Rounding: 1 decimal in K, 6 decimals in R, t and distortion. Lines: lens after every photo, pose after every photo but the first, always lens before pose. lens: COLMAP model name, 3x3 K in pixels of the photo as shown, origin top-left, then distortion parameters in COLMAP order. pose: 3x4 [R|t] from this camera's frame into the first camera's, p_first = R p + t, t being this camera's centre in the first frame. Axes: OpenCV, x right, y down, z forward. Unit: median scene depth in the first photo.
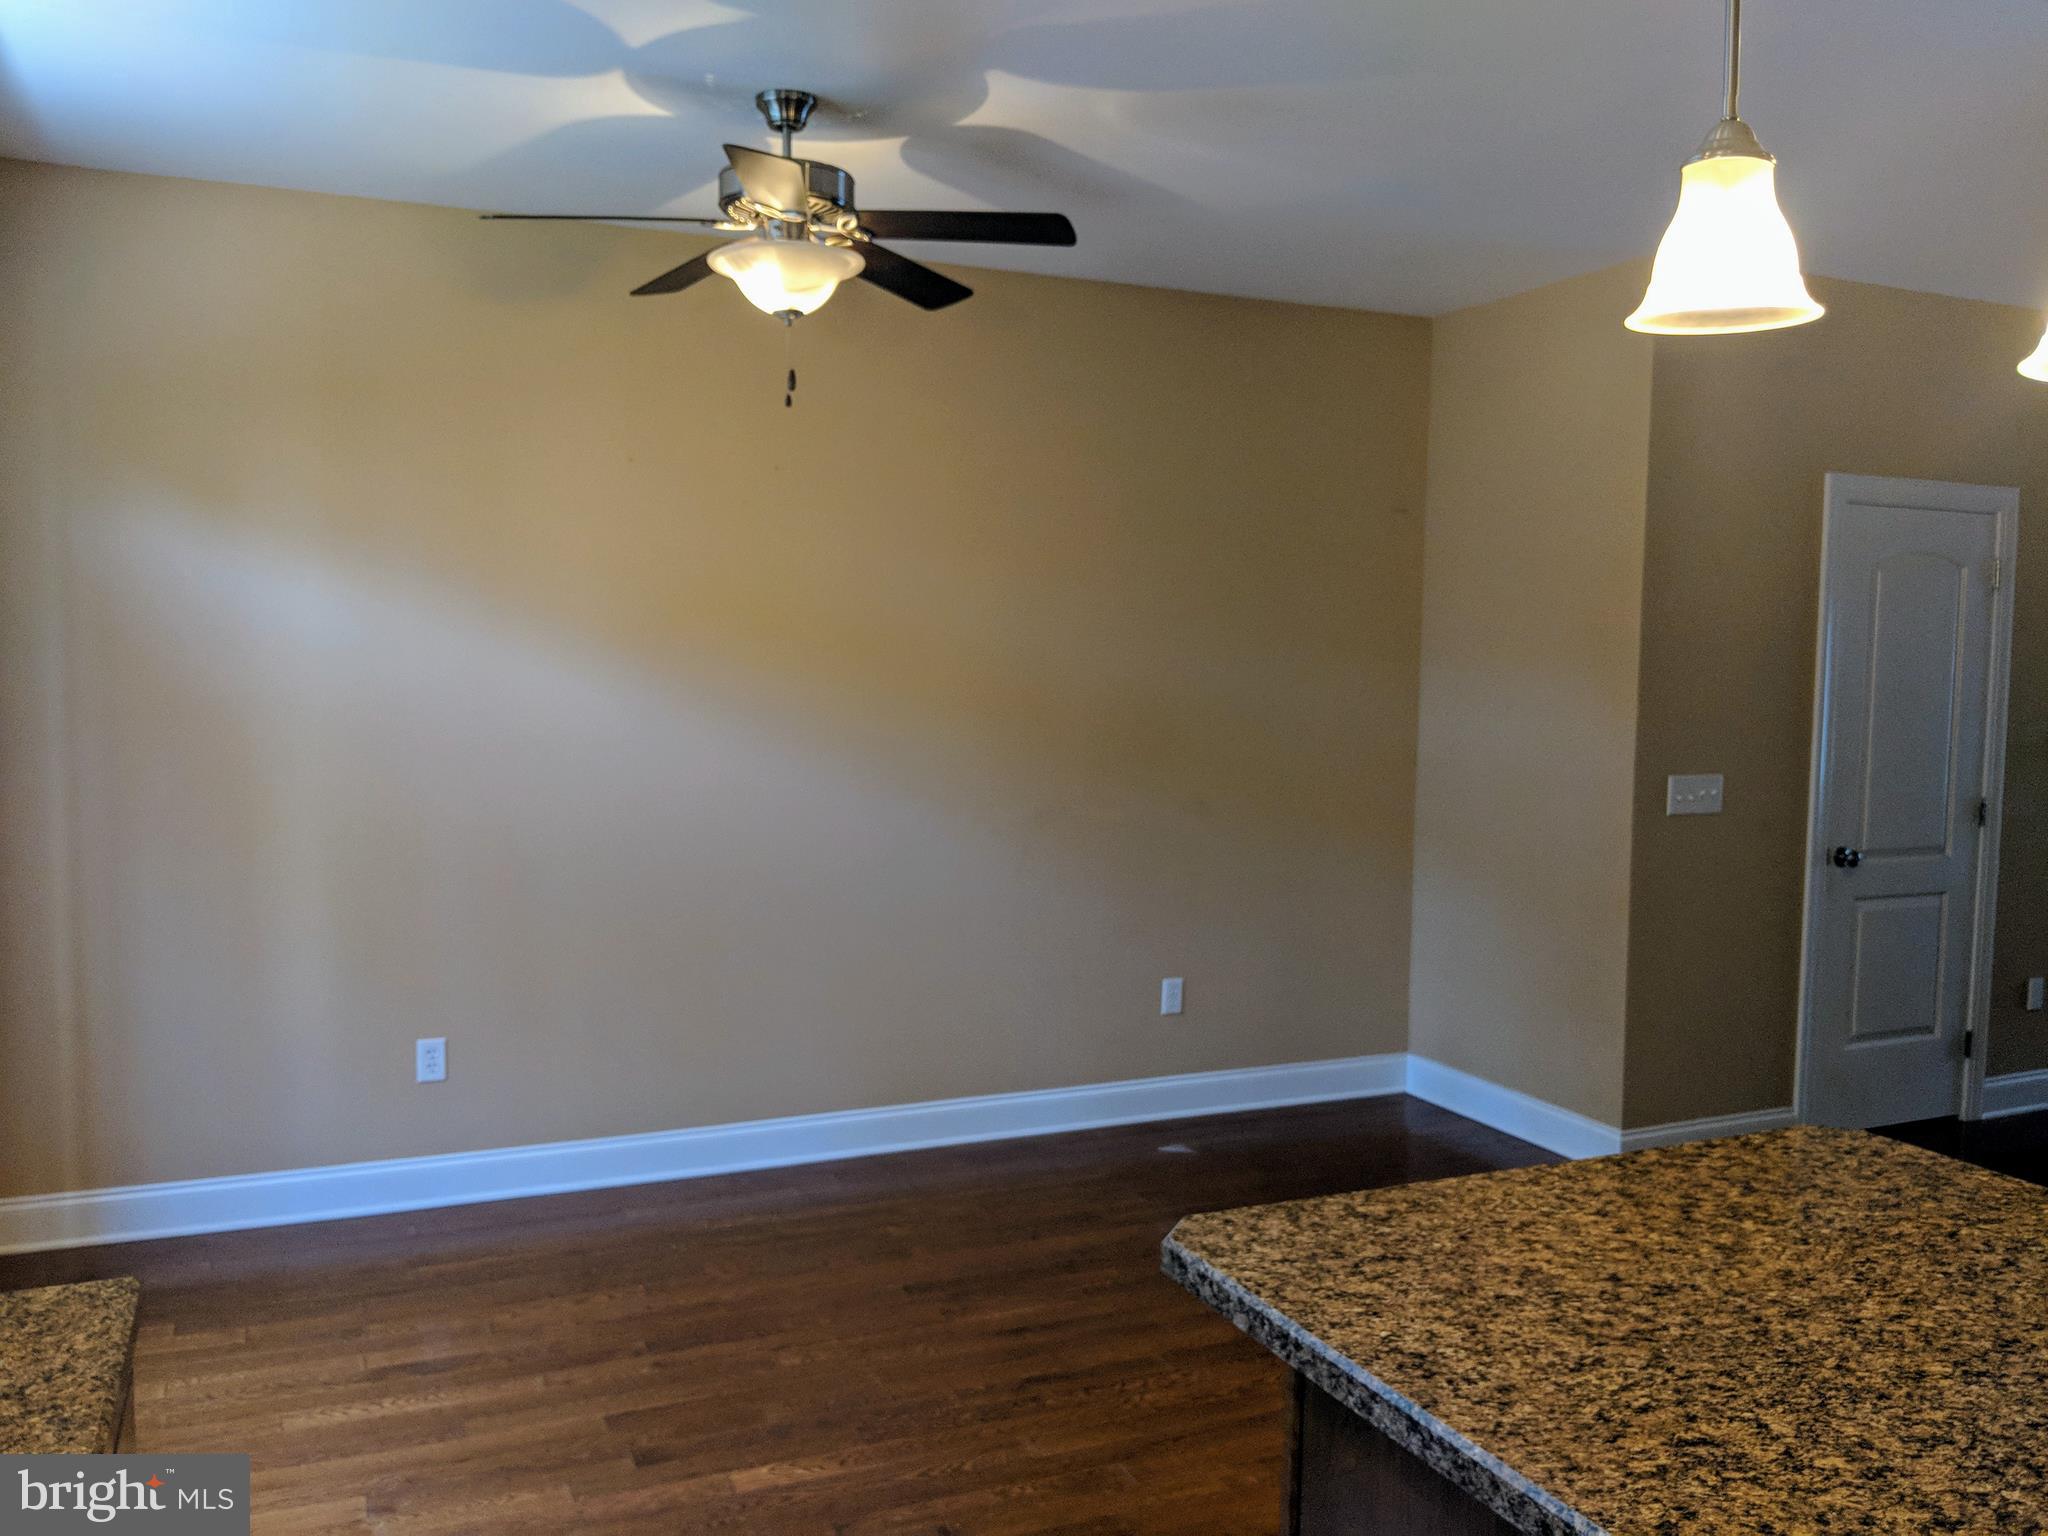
lens RADIAL K [[1638.4, 0, 1024.0], [0, 1638.4, 768.0], [0, 0, 1]] dist [0.053297, -0.123732]
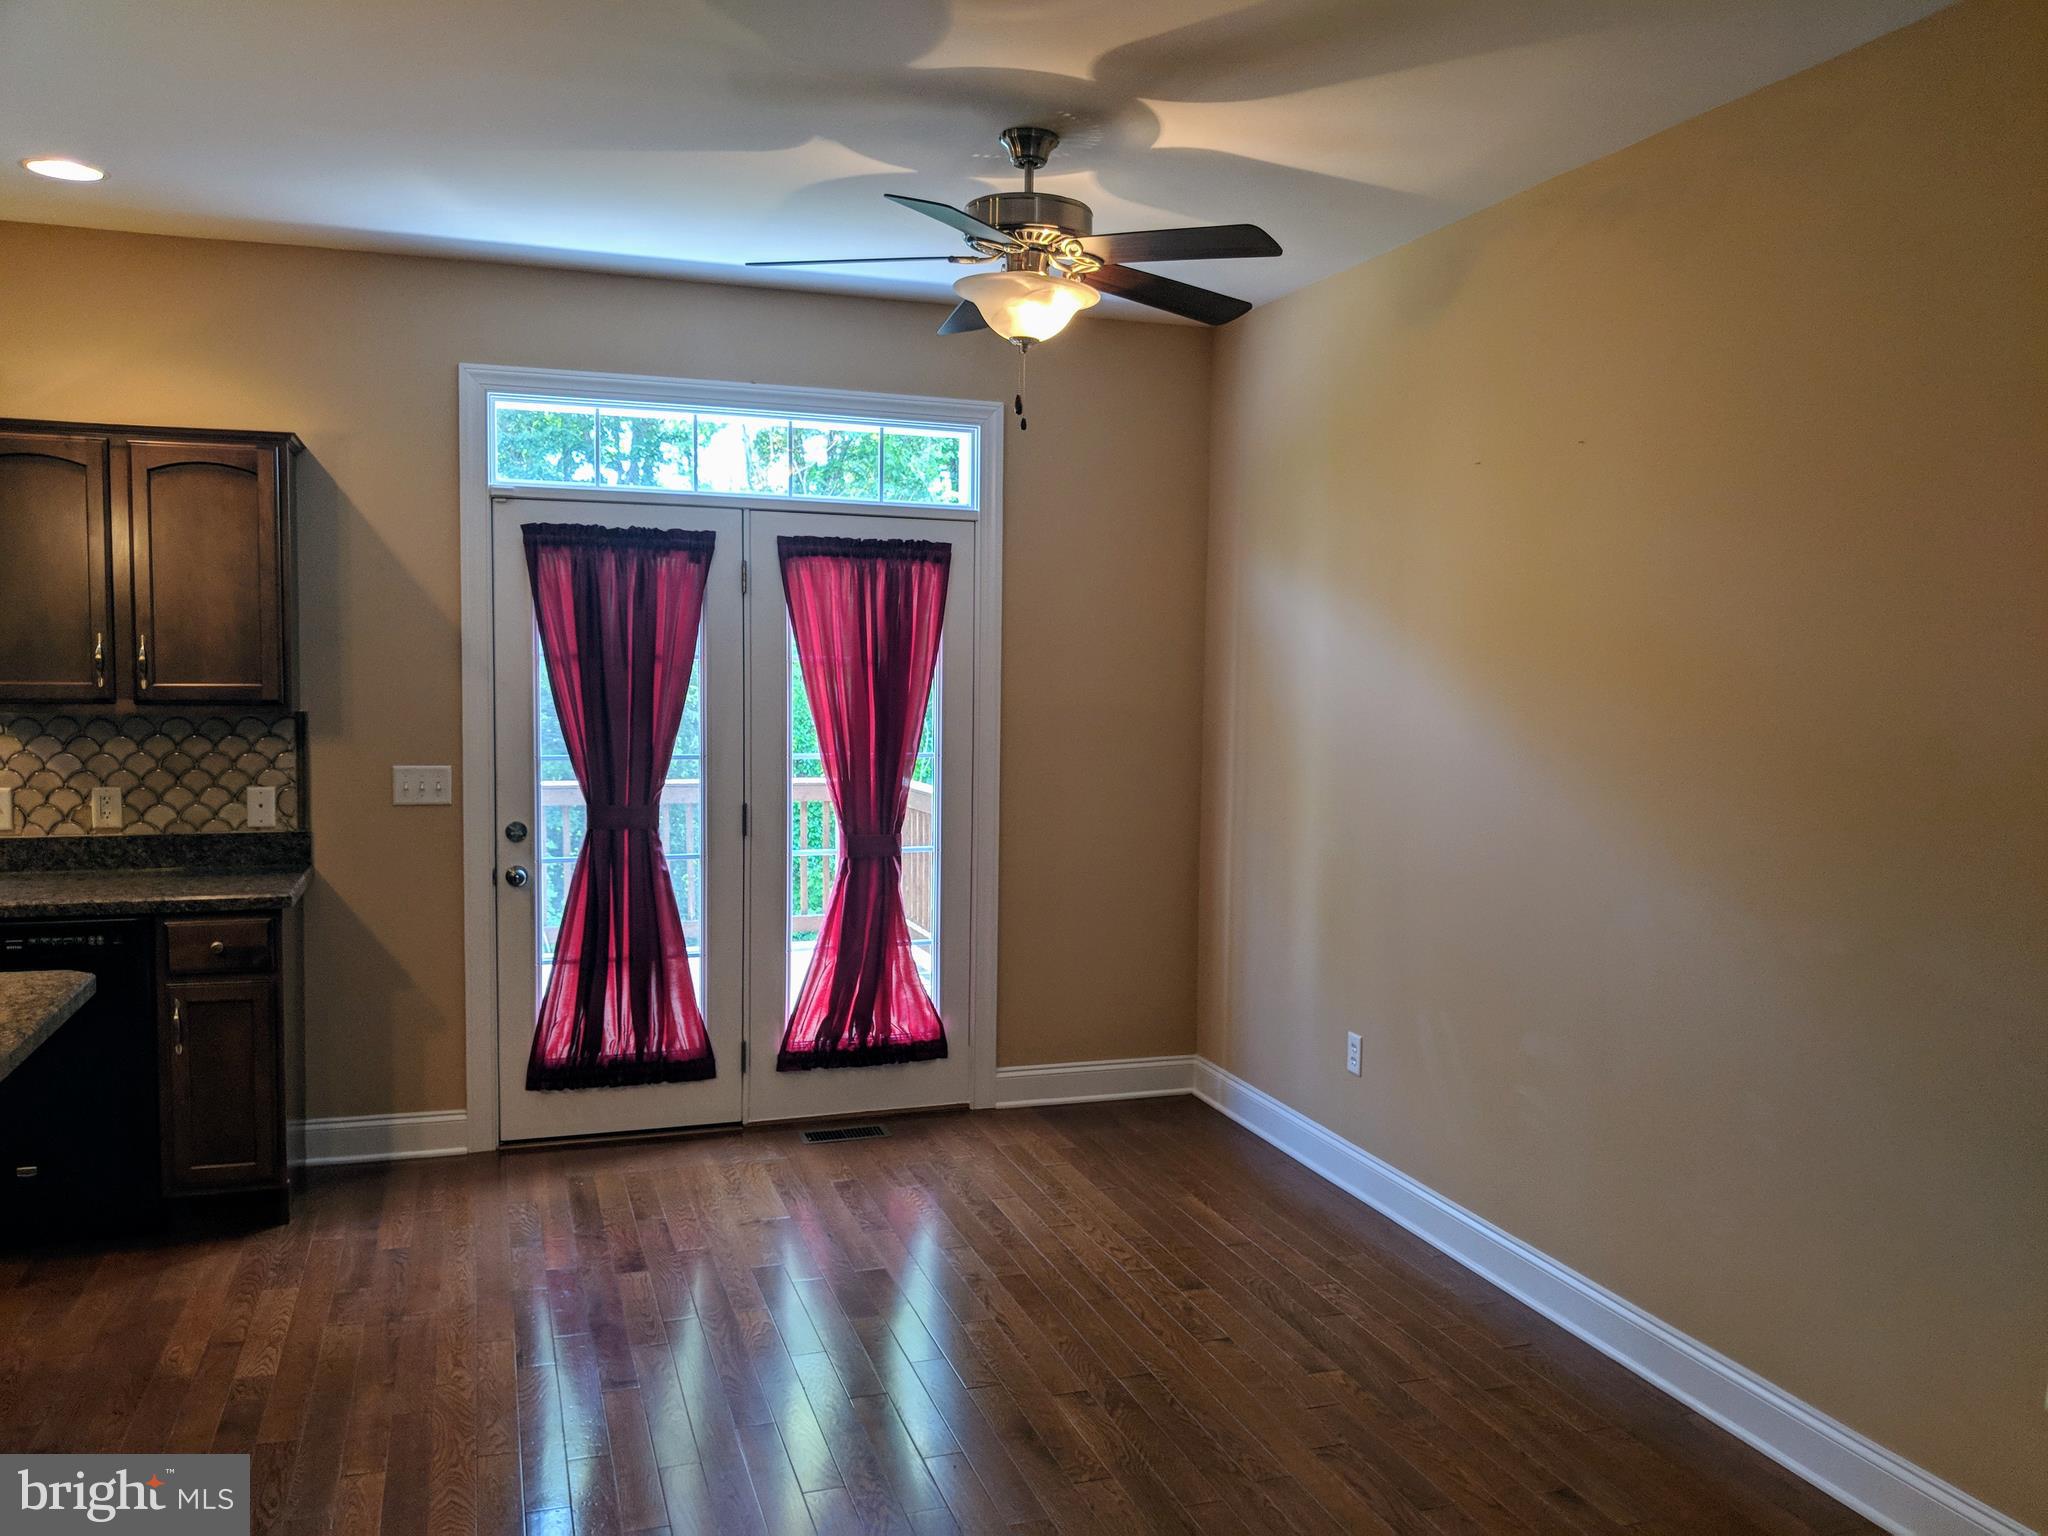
lens RADIAL K [[1633.8, 0, 1060.1], [0, 1633.8, 772.5], [0, 0, 1]] dist [0.094021, -0.193126]
pose [[-0.065778, 0.055753, -0.996275, 1.209966], [-0.091464, 0.993898, 0.061659, -0.090244], [0.993634, 0.095179, -0.060277, 1.466552]]
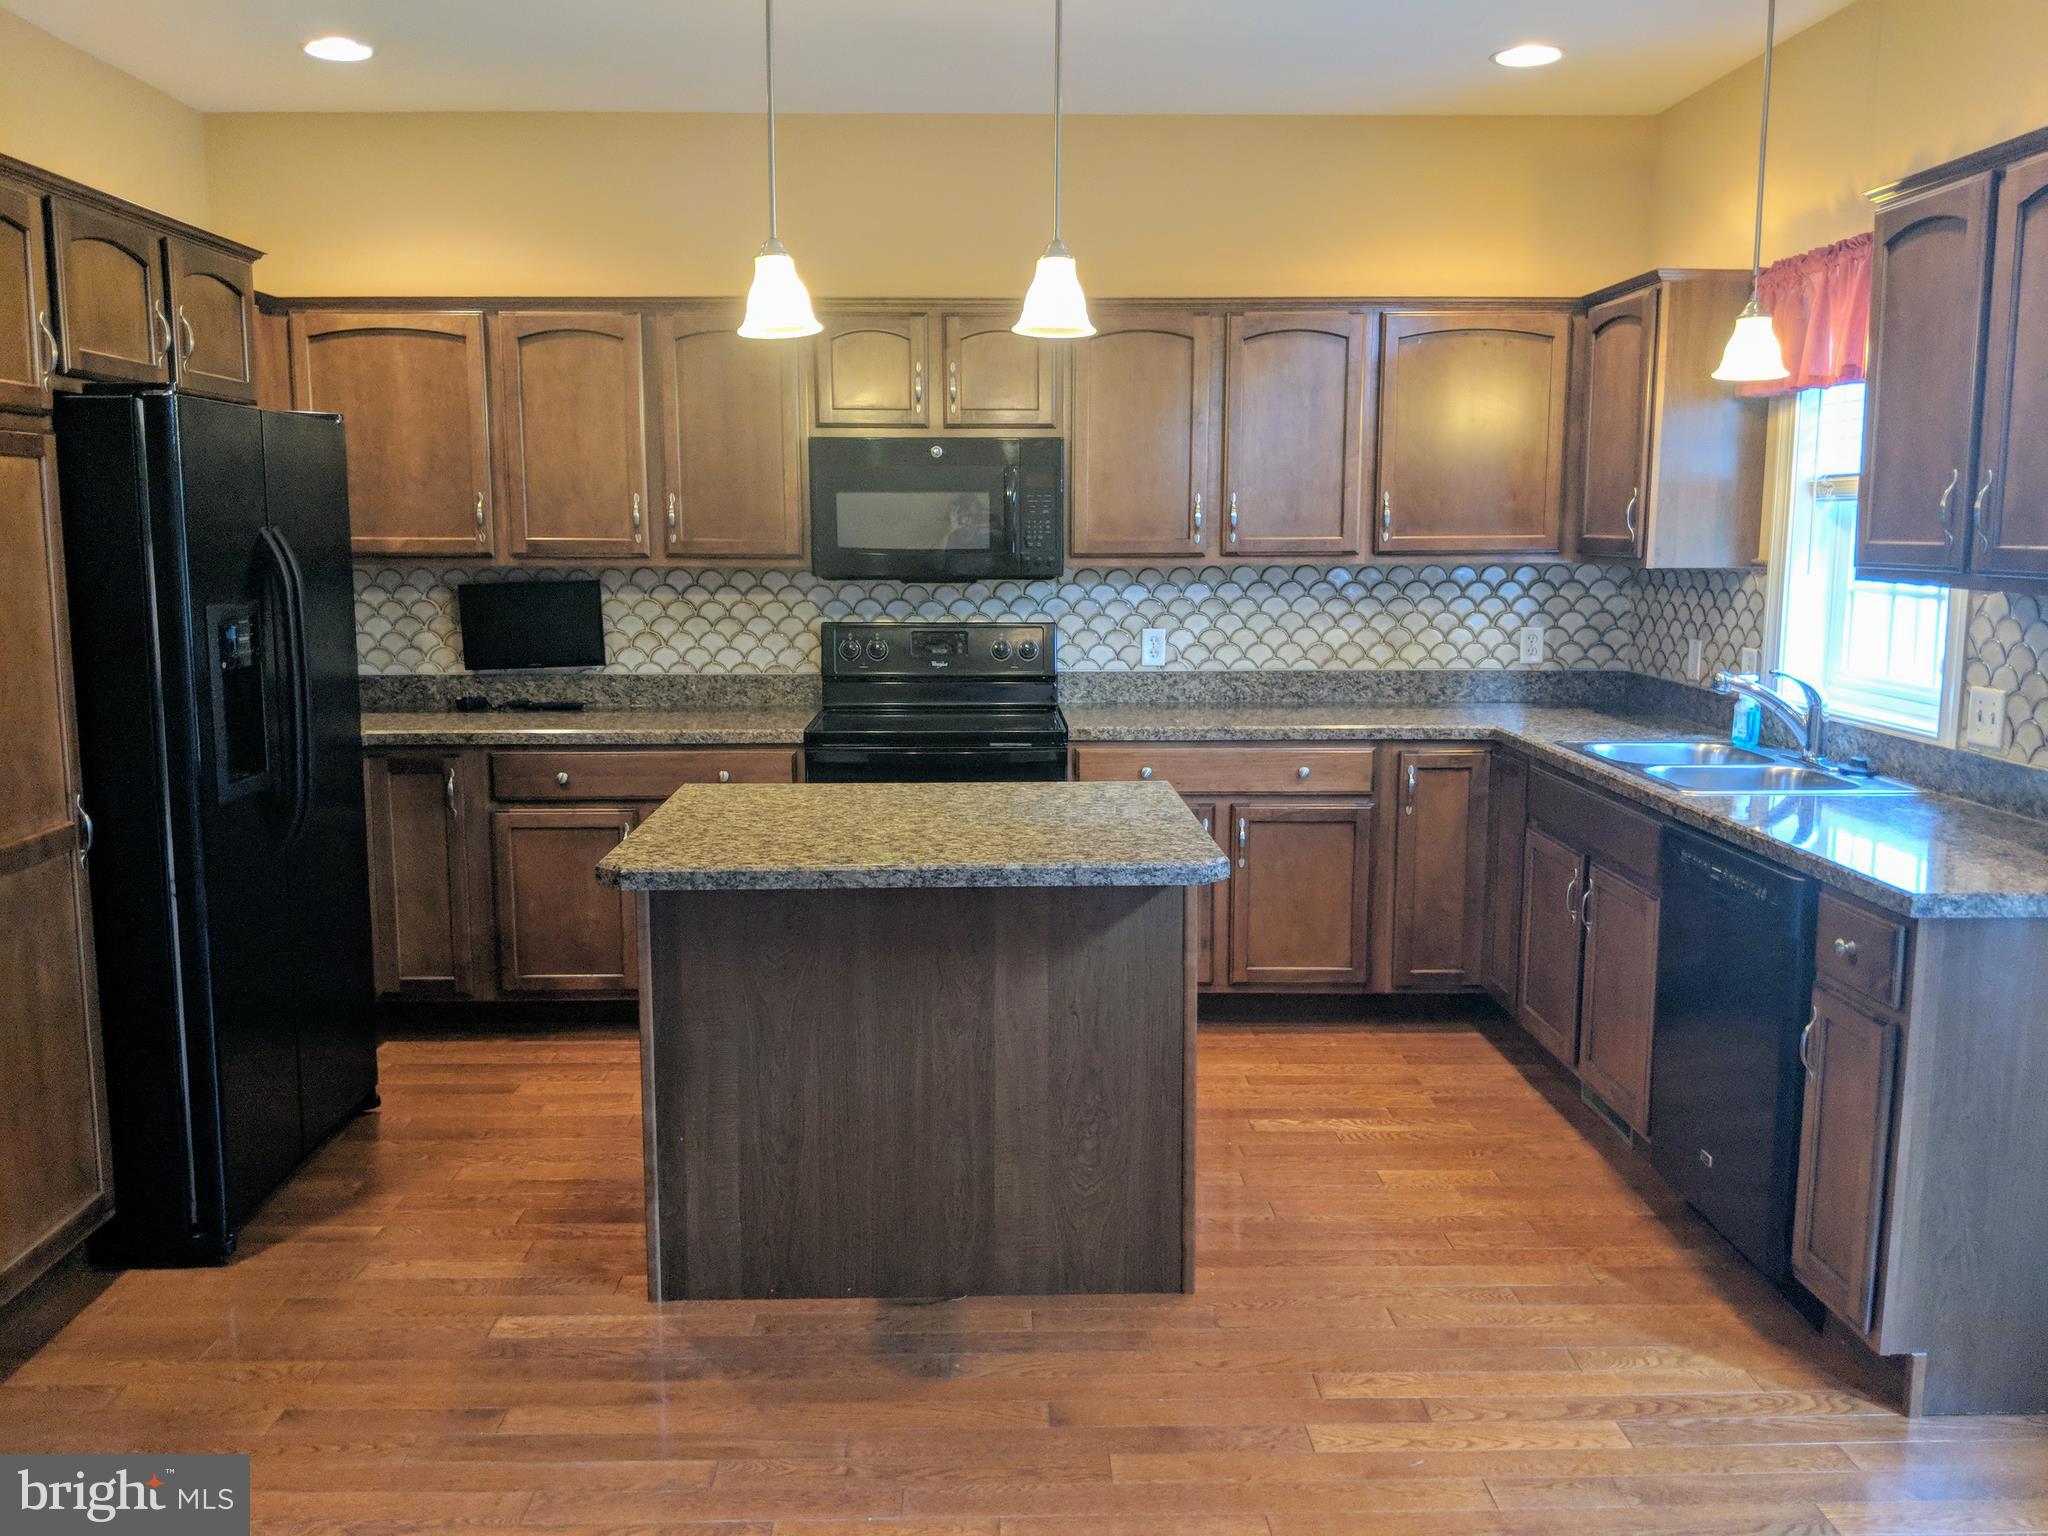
lens RADIAL K [[1638.4, 0, 1024.0], [0, 1638.4, 768.0], [0, 0, 1]] dist [0.053297, -0.123732]
pose [[-0.928485, -0.069216, 0.364862, -0.210183], [0.013377, 0.975607, 0.219117, -0.092832], [-0.371128, 0.208328, -0.904911, 1.685464]]
